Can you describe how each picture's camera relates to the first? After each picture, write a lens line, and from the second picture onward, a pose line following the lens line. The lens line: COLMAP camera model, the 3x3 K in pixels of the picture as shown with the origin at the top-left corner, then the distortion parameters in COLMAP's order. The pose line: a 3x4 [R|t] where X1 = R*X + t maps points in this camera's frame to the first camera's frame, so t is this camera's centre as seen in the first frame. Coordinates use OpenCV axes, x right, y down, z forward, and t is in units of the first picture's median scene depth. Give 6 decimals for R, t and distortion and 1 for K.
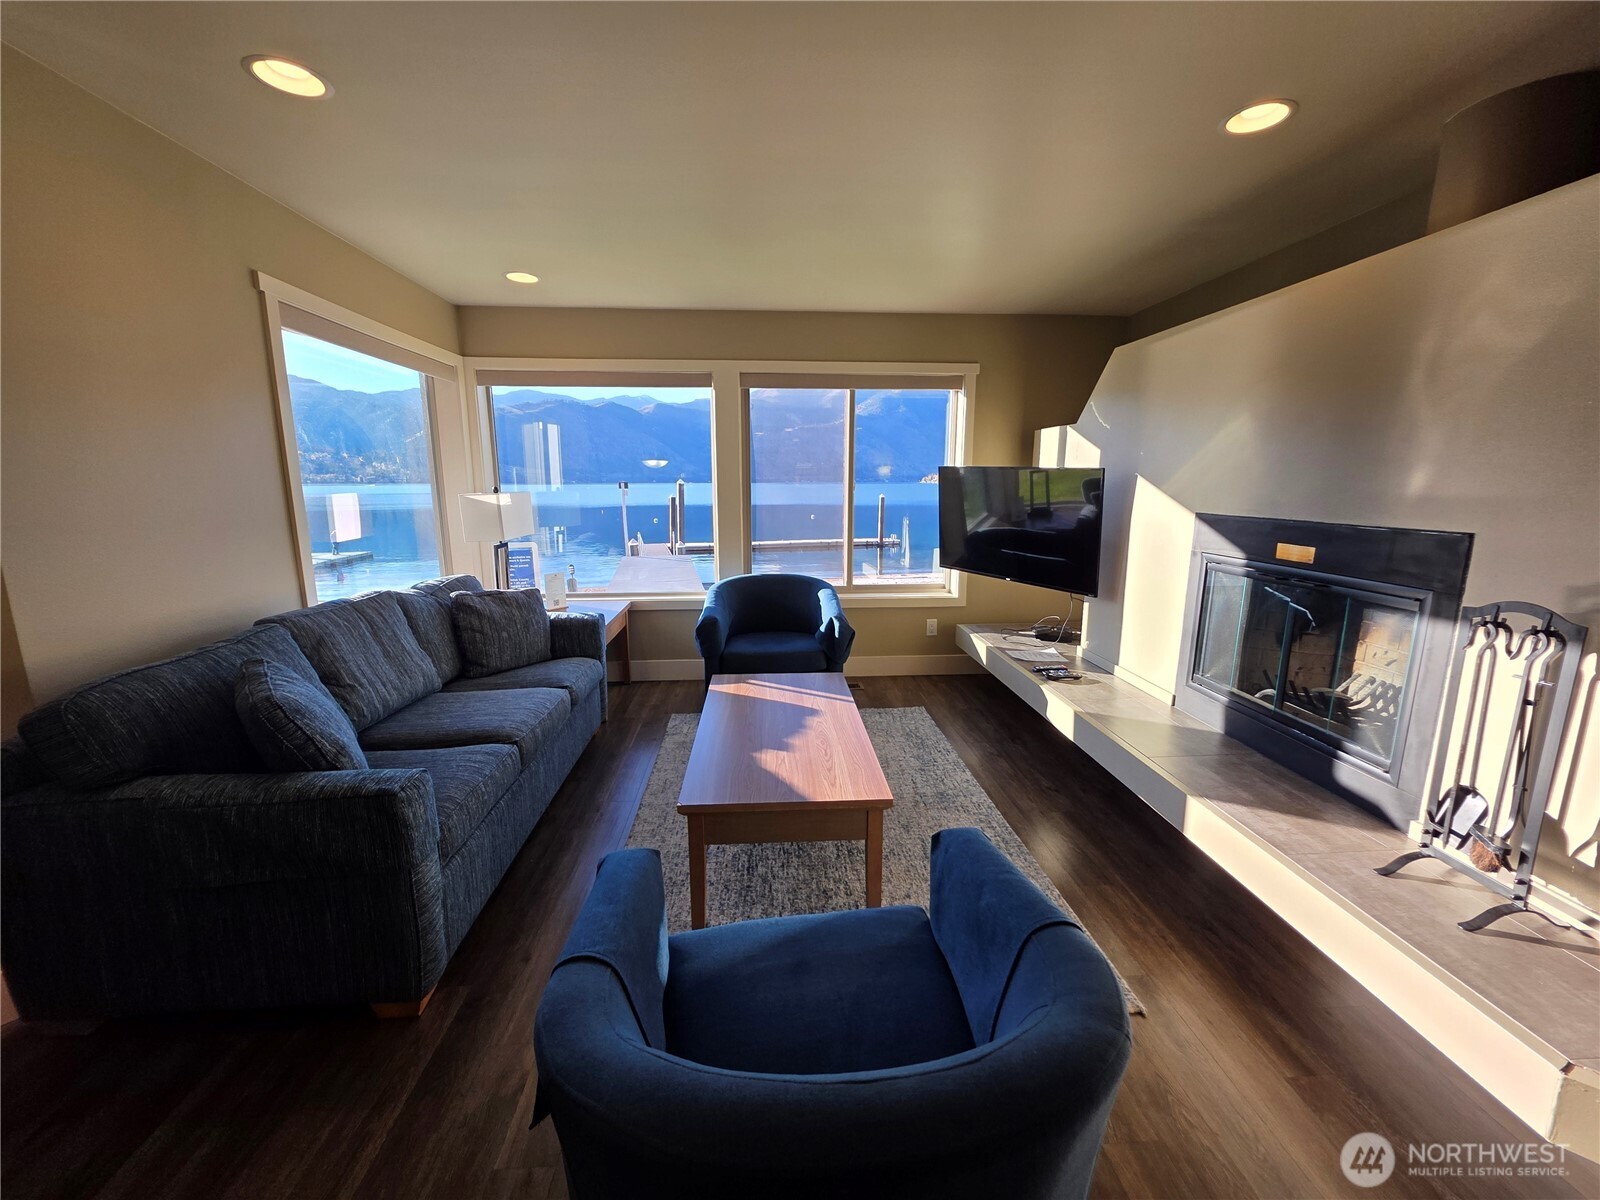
lens RADIAL K [[634.2, 0, 797.7], [0, 634.2, 600.1], [0, 0, 1]] dist [-0.002104, -0.000228]
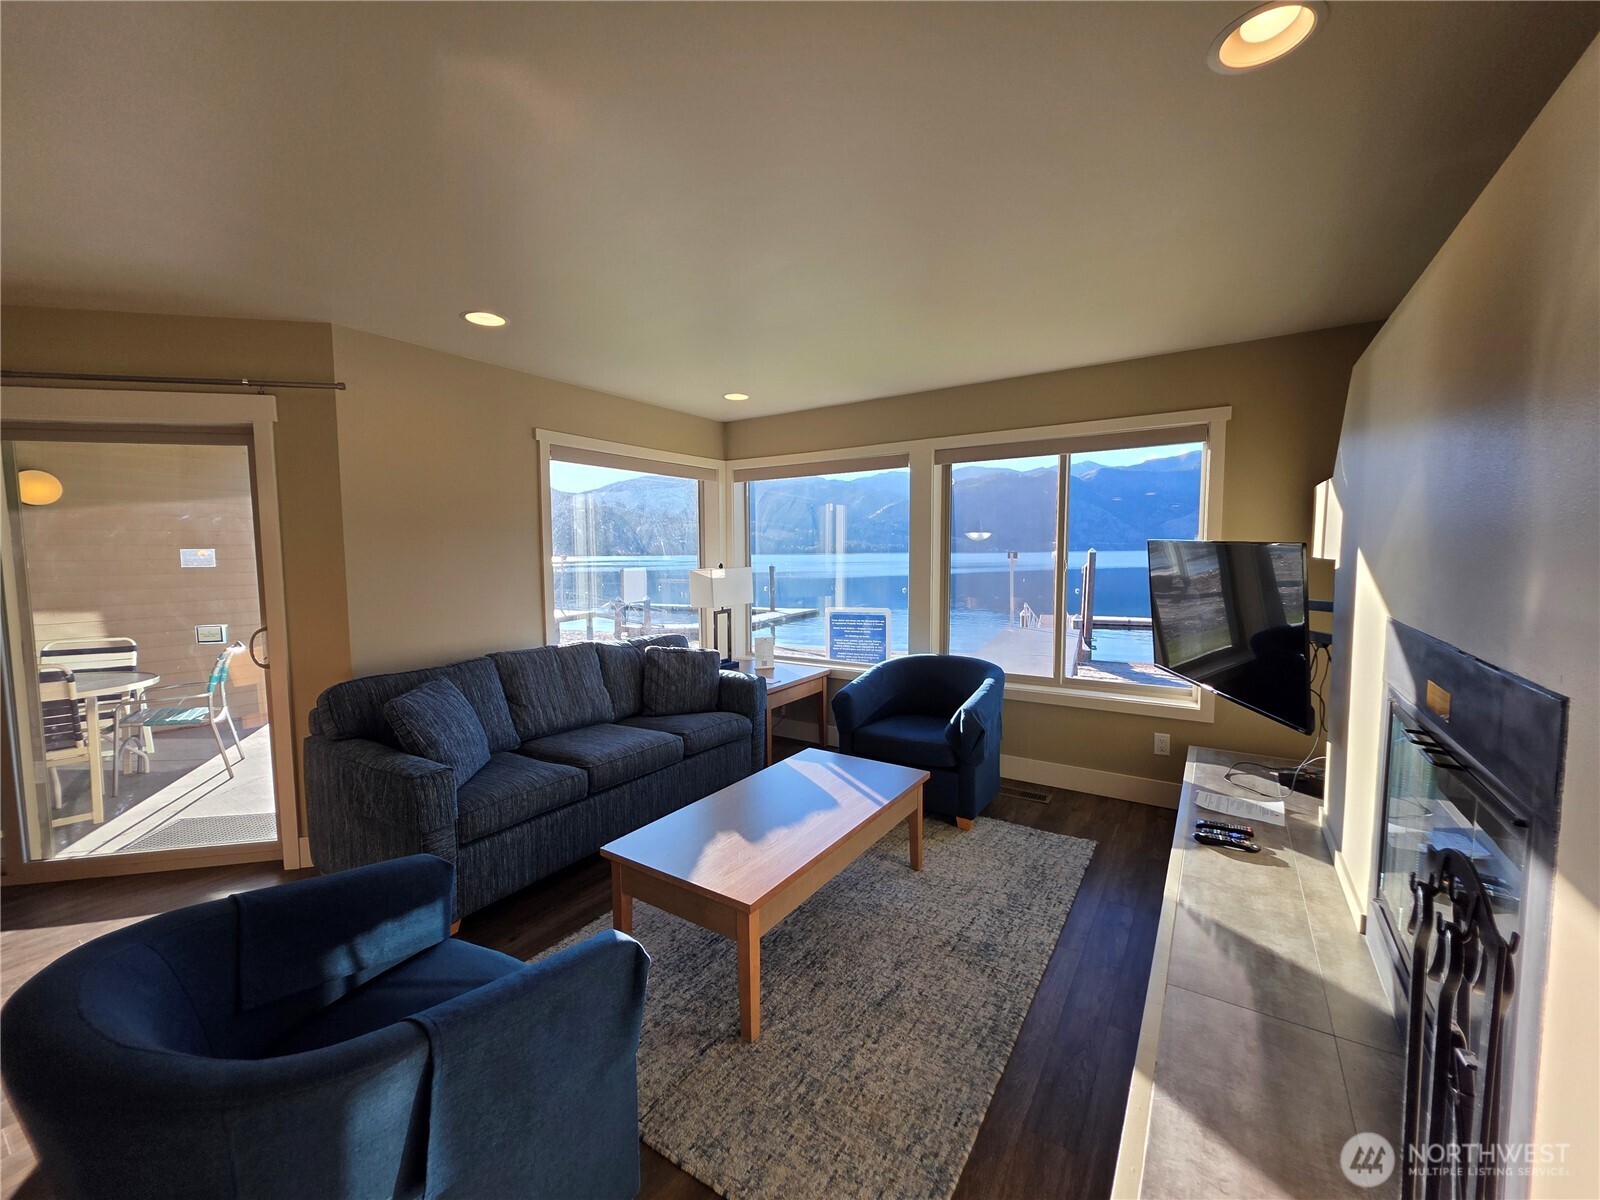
lens RADIAL K [[634.2, 0, 806.6], [0, 634.2, 603.3], [0, 0, 1]] dist [-0.002104, -0.000228]
pose [[0.798761, 0.042890, -0.600118, 0.390164], [-0.102800, 0.992517, -0.065893, -0.038923], [0.592801, 0.114325, 0.797193, 0.130540]]
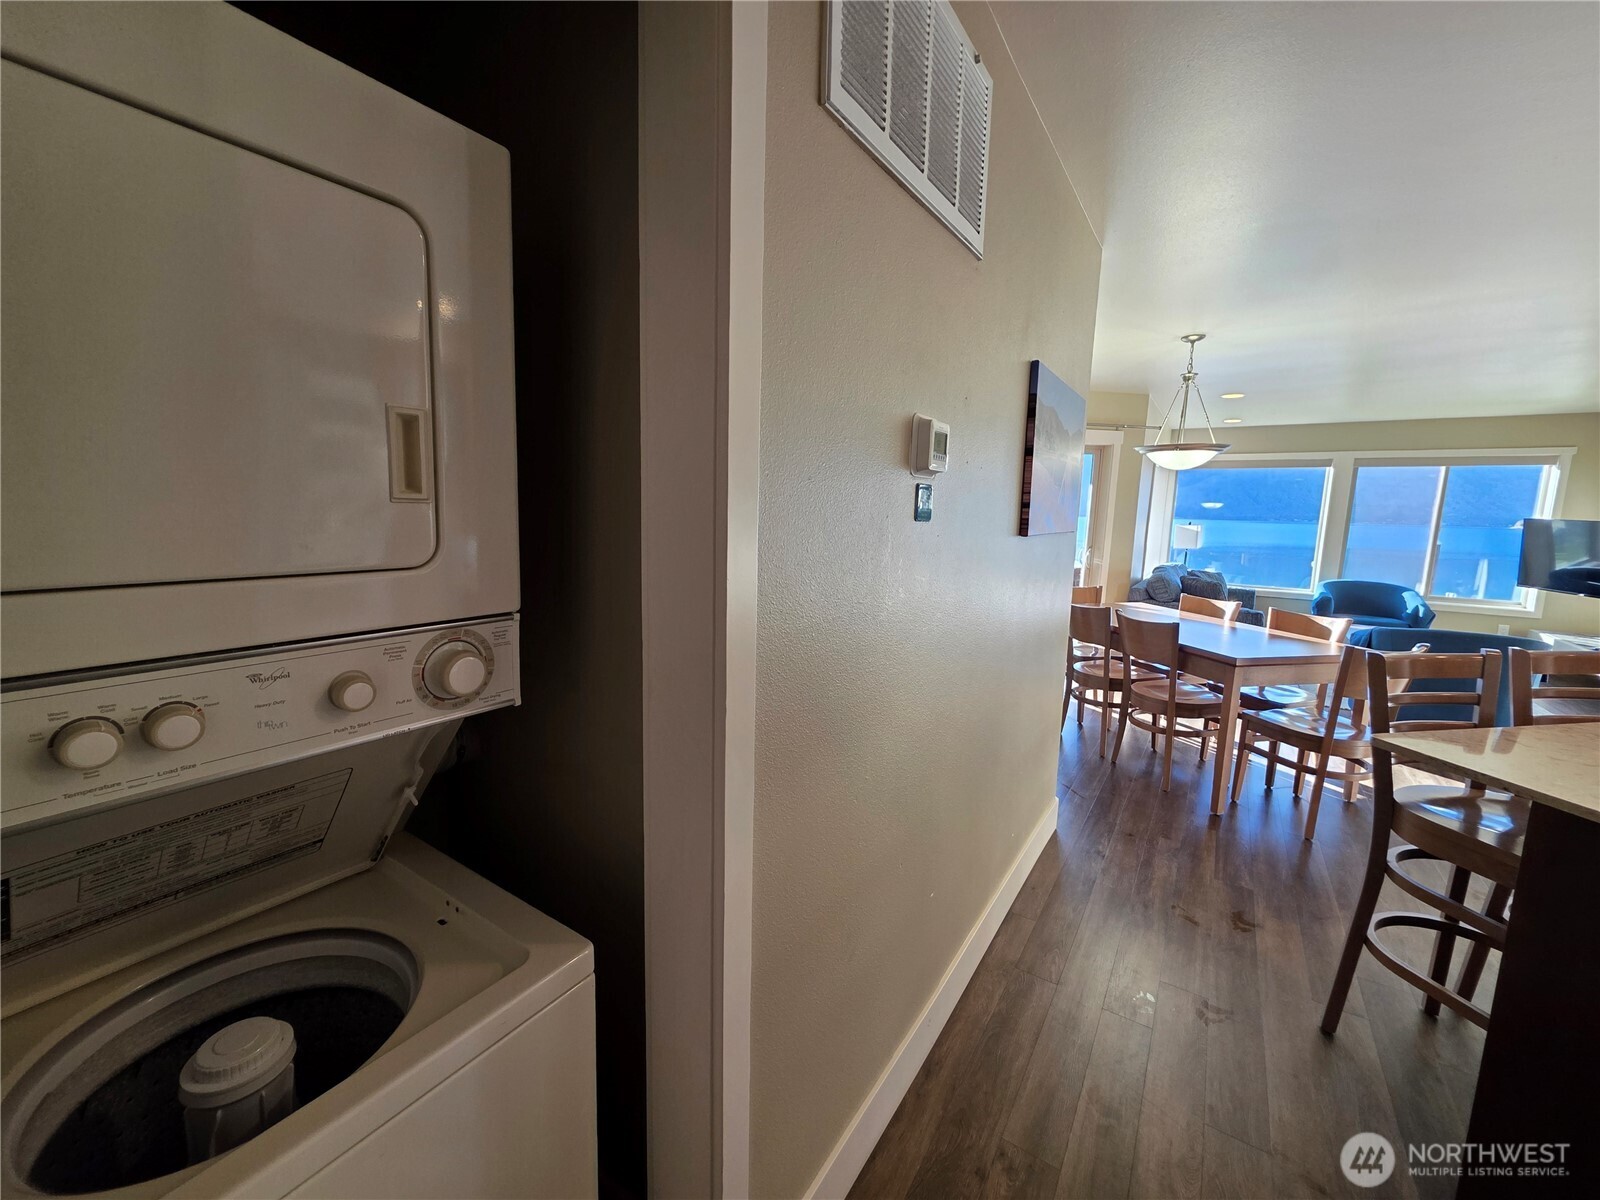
lens RADIAL K [[634.2, 0, 790.8], [0, 634.2, 601.1], [0, 0, 1]] dist [-0.002104, -0.000228]
pose [[0.790026, 0.108558, -0.603385, -0.238915], [-0.136474, 0.990644, -0.000457, 0.234649], [0.597690, 0.082707, 0.797450, -1.291902]]
